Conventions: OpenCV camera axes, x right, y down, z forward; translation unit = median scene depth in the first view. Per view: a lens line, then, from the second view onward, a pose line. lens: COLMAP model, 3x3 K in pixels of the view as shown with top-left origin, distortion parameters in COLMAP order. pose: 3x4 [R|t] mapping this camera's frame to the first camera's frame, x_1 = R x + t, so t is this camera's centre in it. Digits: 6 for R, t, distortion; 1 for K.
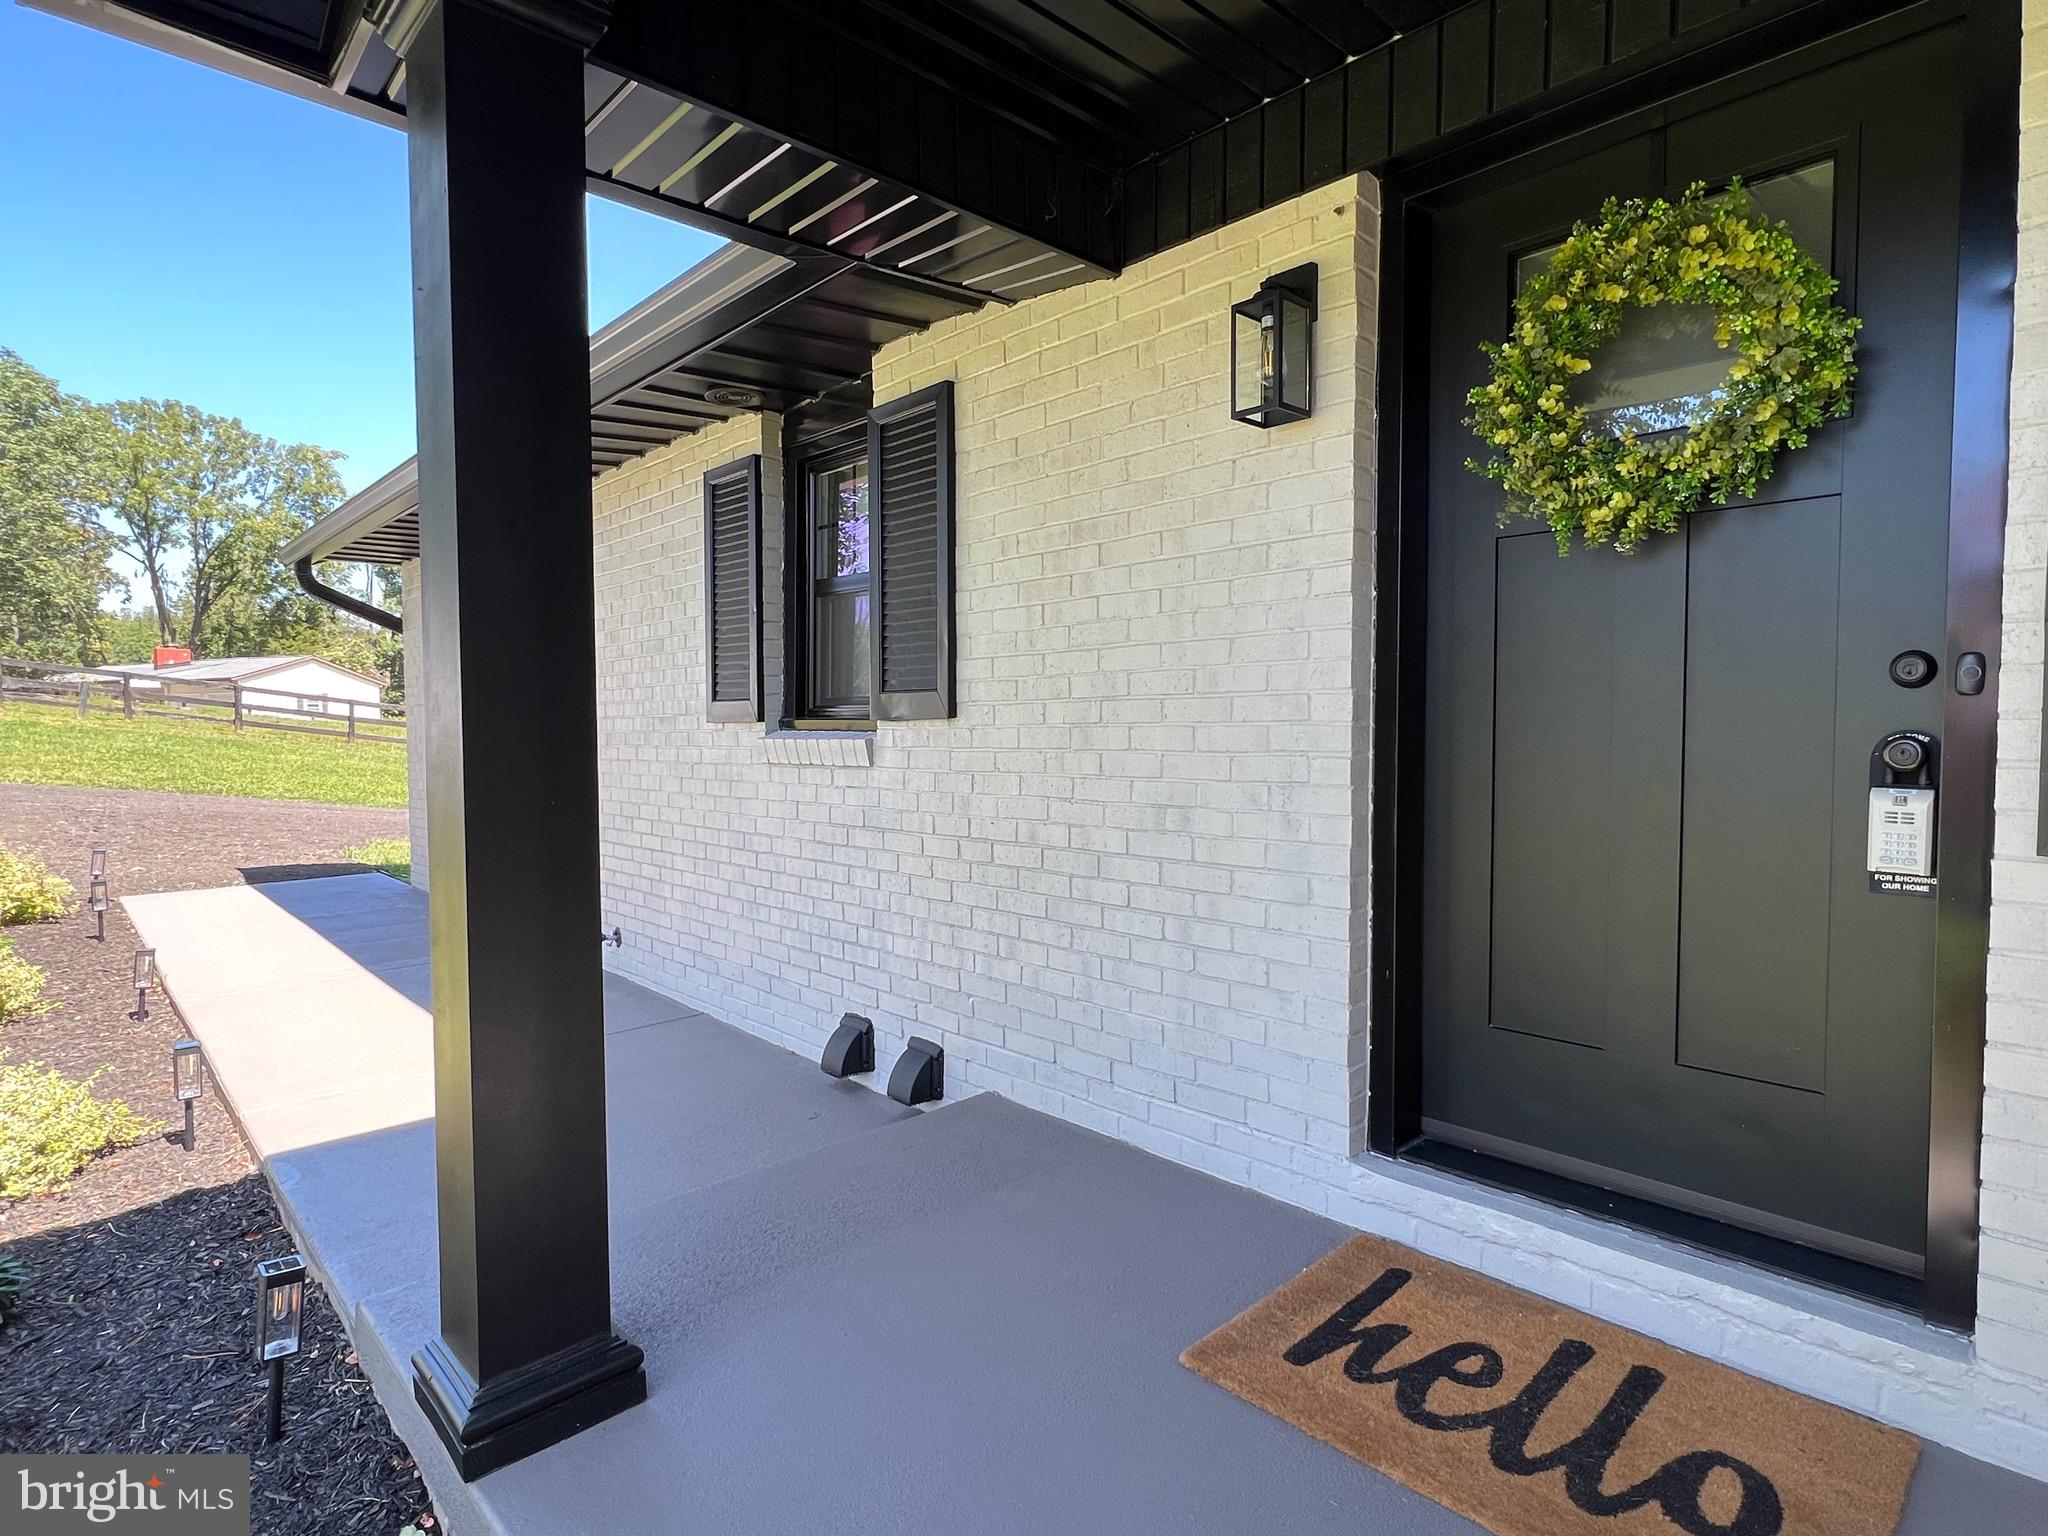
lens RADIAL K [[1112.5, 0, 1024.0], [0, 1112.5, 768.0], [0, 0, 1]] dist [-0.003287, 0.000220]
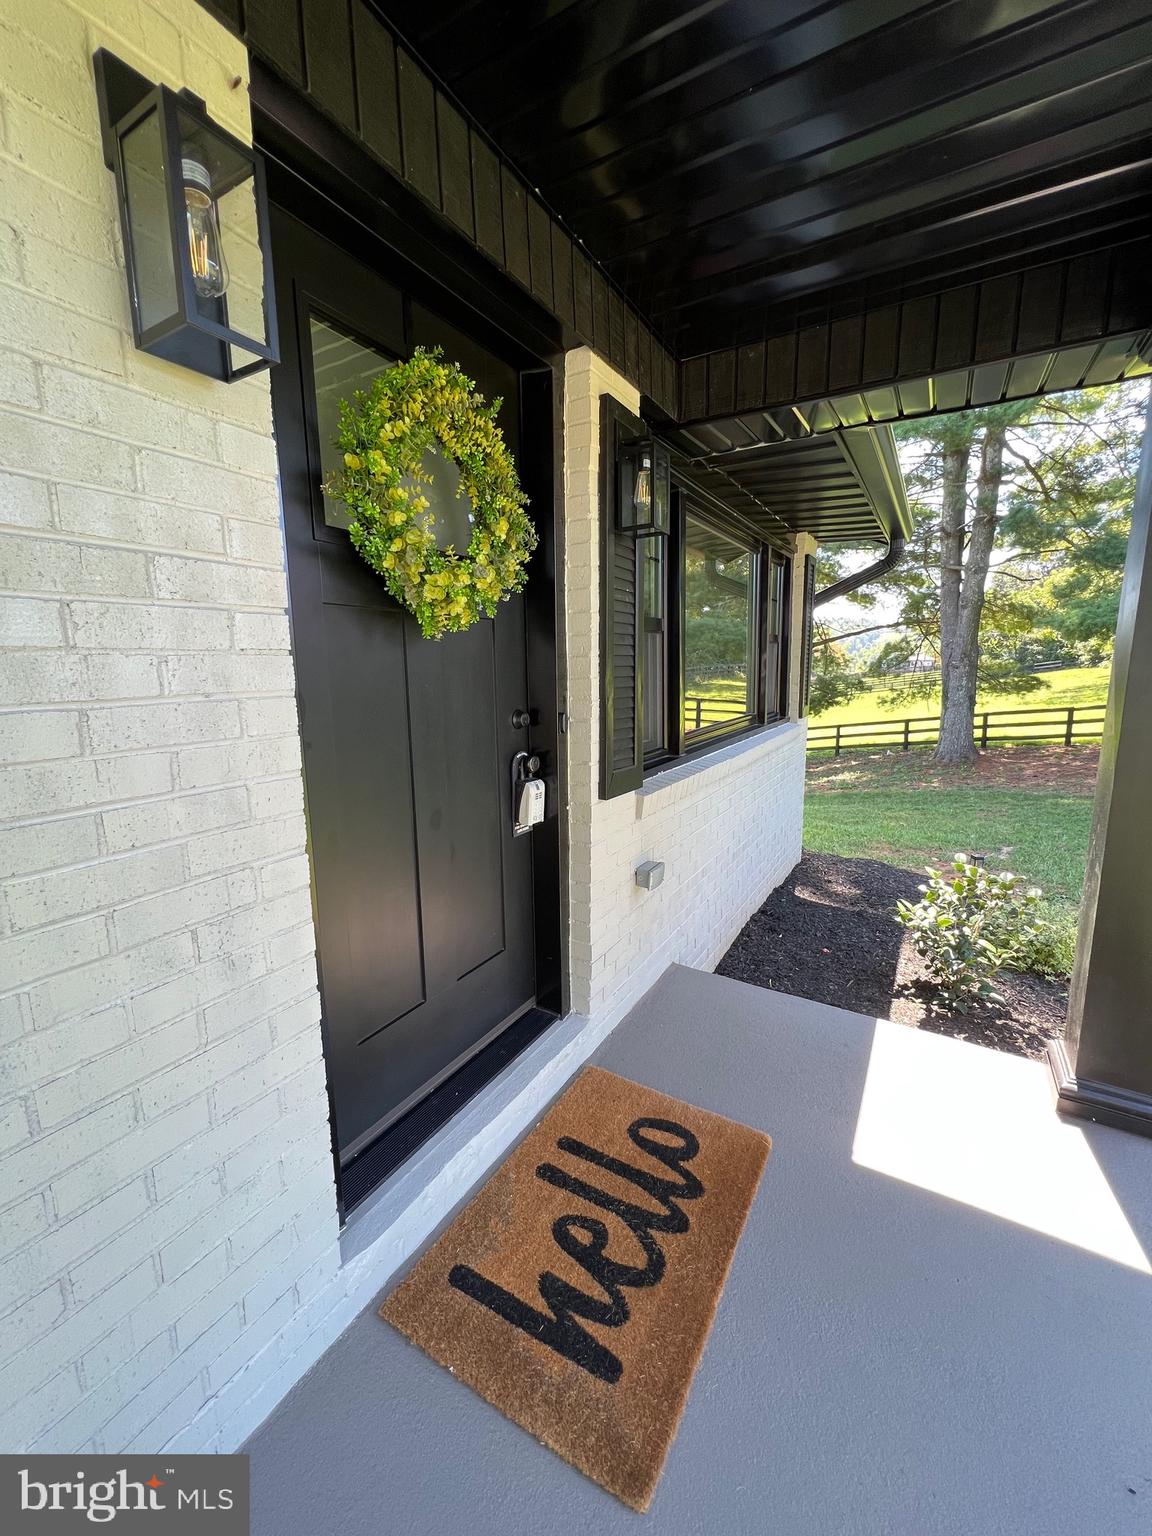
lens RADIAL K [[612.9, 0, 576.0], [0, 612.9, 768.0], [0, 0, 1]] dist [-0.000574, 0.000131]
pose [[-0.291631, -0.151724, 0.944421, -0.236756], [0.043257, 0.984238, 0.171478, -0.175651], [-0.955552, 0.090862, -0.280471, 1.158124]]
